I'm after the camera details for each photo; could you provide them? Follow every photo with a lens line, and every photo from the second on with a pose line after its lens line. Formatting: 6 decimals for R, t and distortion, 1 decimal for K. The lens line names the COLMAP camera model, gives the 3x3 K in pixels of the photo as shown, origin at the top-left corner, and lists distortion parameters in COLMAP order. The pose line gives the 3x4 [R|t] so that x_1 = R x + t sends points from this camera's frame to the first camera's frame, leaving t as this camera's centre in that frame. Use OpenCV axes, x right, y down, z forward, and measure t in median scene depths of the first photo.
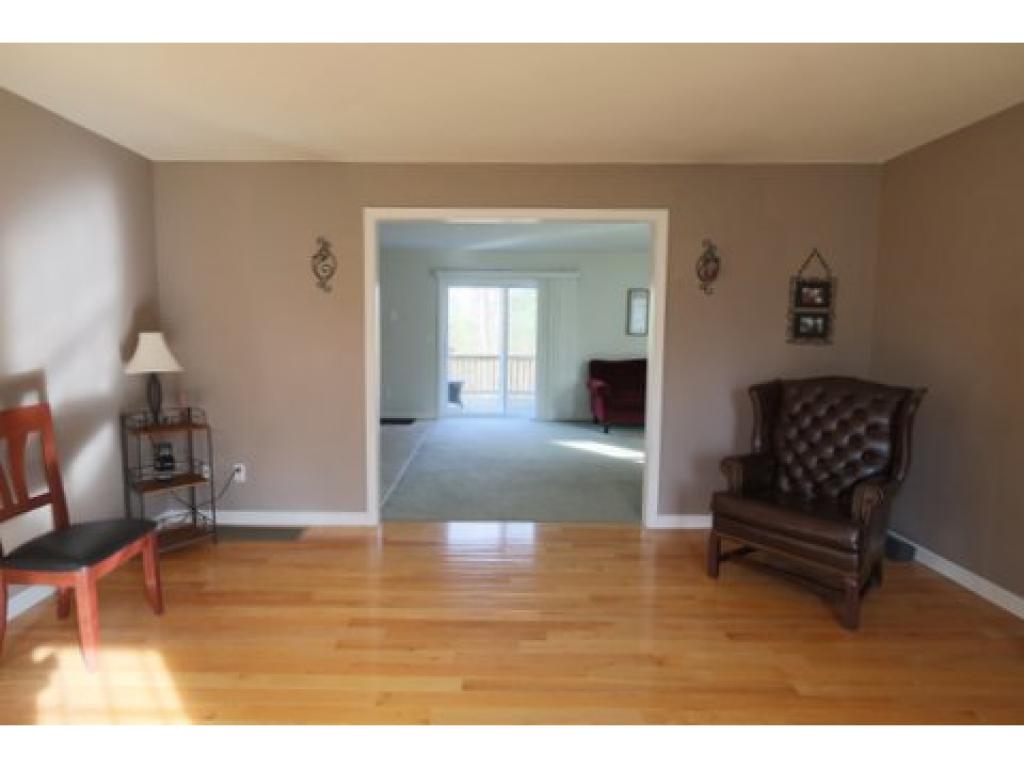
lens RADIAL K [[532.4, 0, 521.4], [0, 532.4, 364.6], [0, 0, 1]] dist [-0.020999, -0.001451]
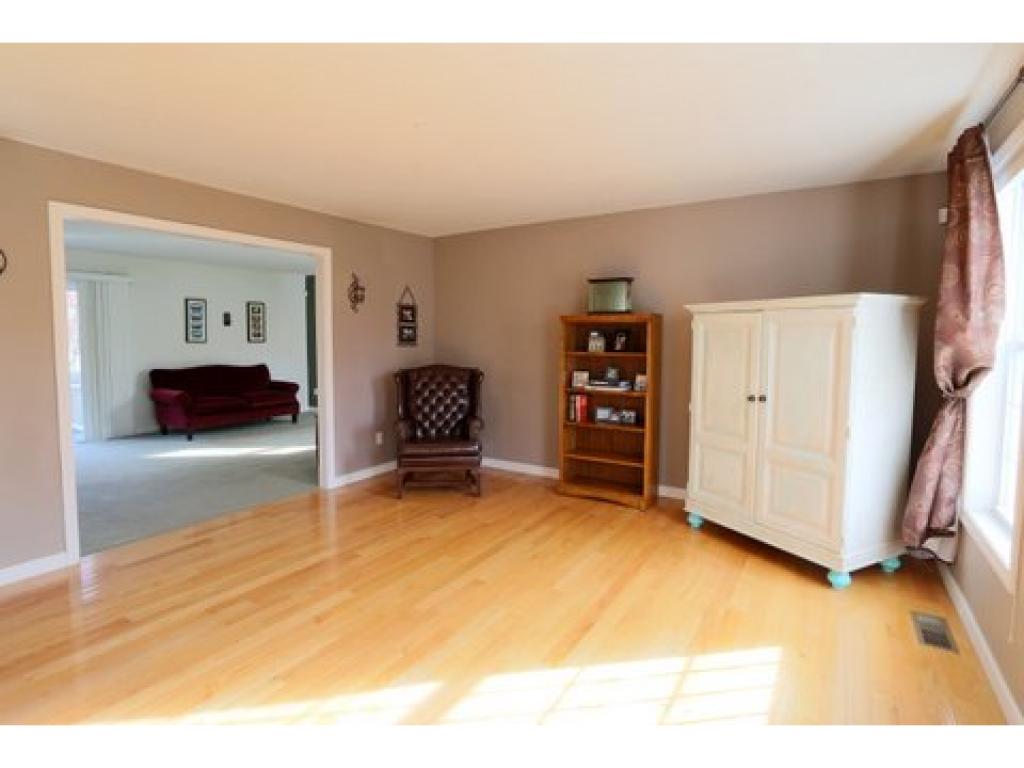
lens RADIAL K [[532.4, 0, 487.6], [0, 532.4, 371.8], [0, 0, 1]] dist [-0.020999, -0.001451]
pose [[0.551221, -0.060947, 0.832130, -0.639399], [0.058841, 0.997685, 0.034095, -0.003187], [-0.832282, 0.030170, 0.553531, -0.063150]]
